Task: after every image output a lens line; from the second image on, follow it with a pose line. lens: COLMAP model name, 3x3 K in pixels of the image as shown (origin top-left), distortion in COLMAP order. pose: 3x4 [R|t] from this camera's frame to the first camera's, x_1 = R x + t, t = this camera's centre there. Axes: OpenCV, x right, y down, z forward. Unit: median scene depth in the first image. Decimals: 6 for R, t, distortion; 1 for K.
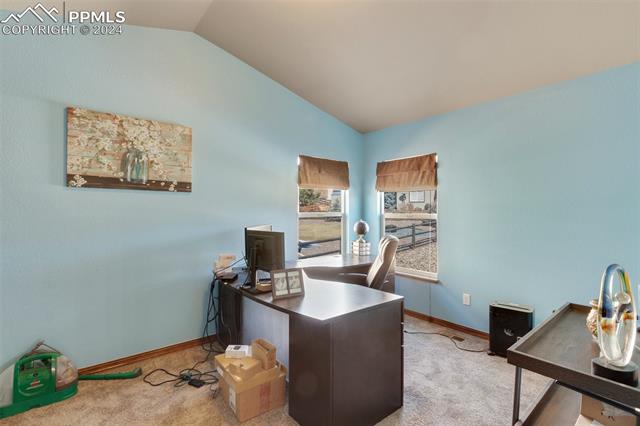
lens RADIAL K [[297.9, 0, 319.0], [0, 297.9, 214.3], [0, 0, 1]] dist [0.002734, -0.002370]
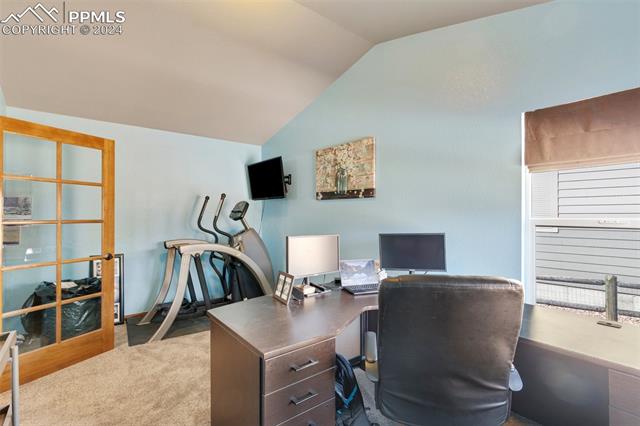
lens RADIAL K [[297.9, 0, 319.3], [0, 297.9, 212.2], [0, 0, 1]] dist [0.002734, -0.002370]
pose [[-0.006224, 0.005101, -0.999968, 0.696306], [0.006832, 0.999964, 0.005059, -0.030346], [0.999957, -0.006800, -0.006259, 0.888836]]
